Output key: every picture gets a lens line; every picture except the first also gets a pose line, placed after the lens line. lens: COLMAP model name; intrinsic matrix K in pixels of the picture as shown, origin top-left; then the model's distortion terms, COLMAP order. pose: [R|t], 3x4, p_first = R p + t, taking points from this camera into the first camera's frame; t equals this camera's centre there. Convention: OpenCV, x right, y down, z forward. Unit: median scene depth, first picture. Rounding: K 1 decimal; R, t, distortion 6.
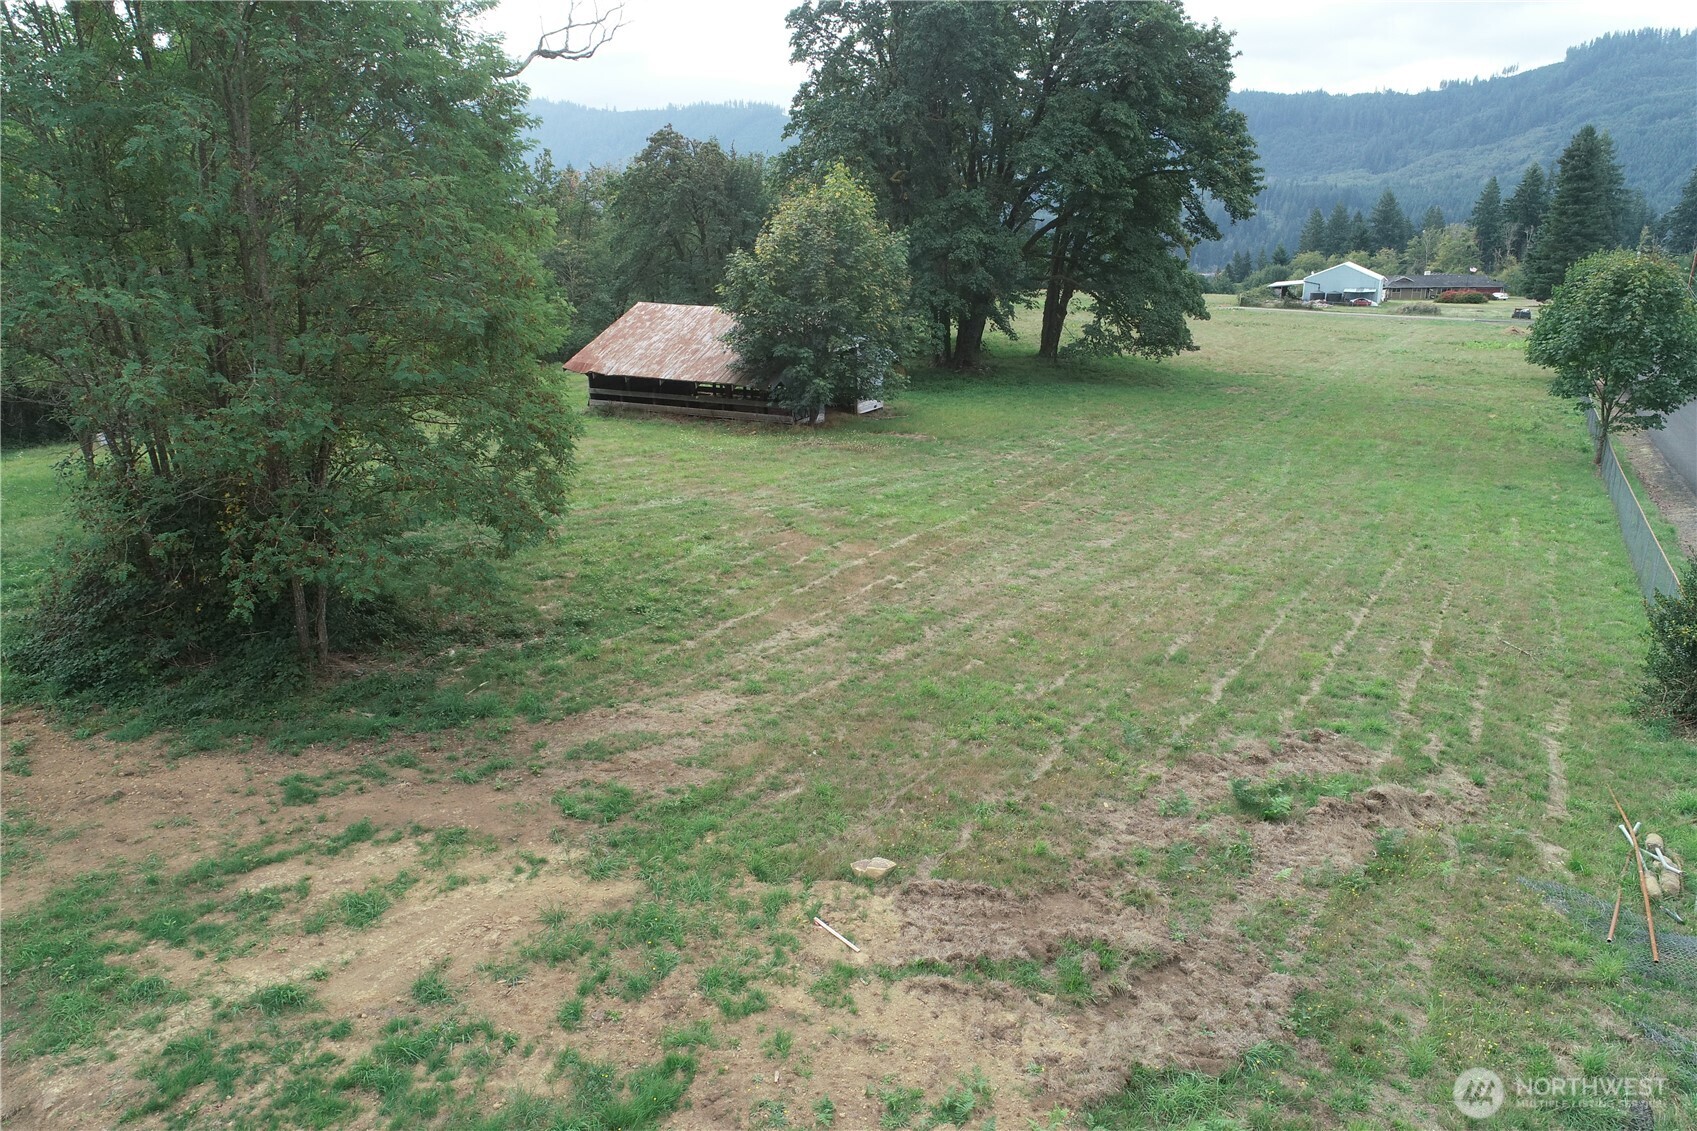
lens RADIAL K [[1137.3, 0, 848.1], [0, 1137.3, 567.7], [0, 0, 1]] dist [-0.003459, 0.001986]
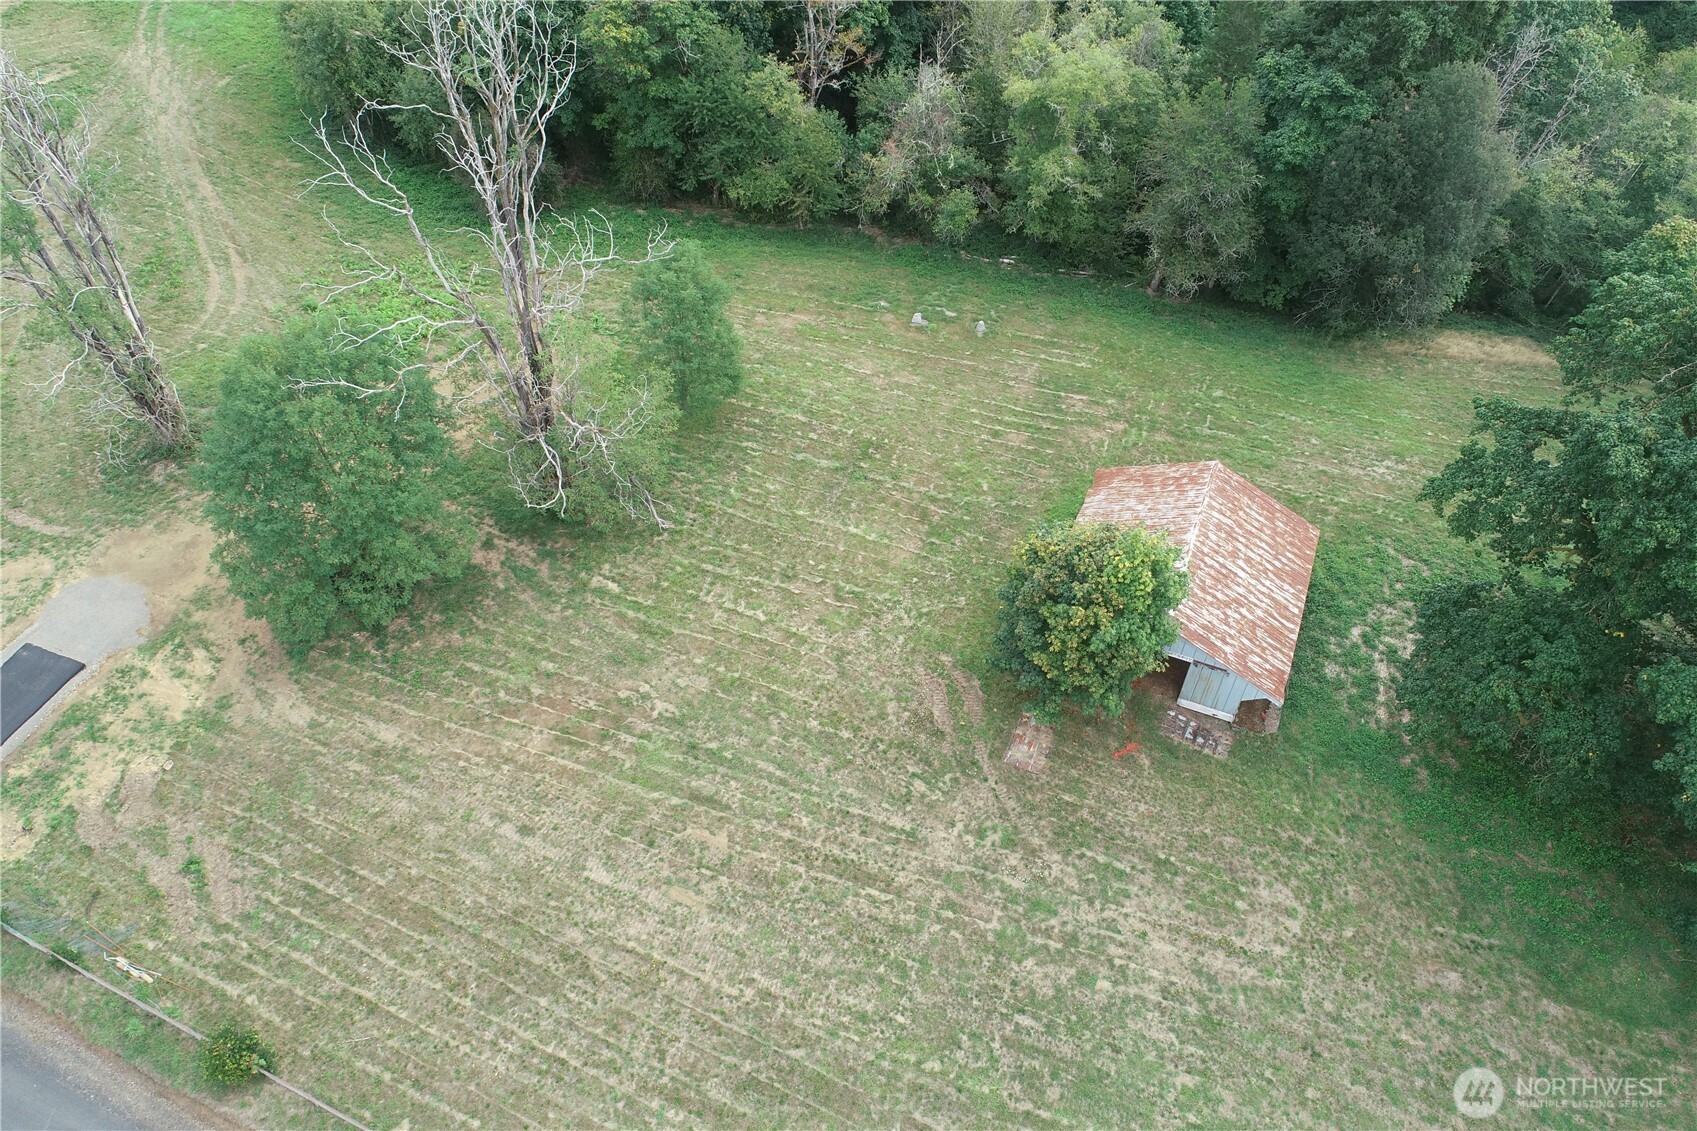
lens RADIAL K [[1137.3, 0, 848.1], [0, 1137.3, 567.7], [0, 0, 1]] dist [-0.003459, 0.001986]
pose [[0.121767, 0.728813, -0.673799, 0.418402], [-0.295179, 0.674726, 0.676472, -0.606310], [0.947651, 0.116519, 0.297289, 0.330307]]
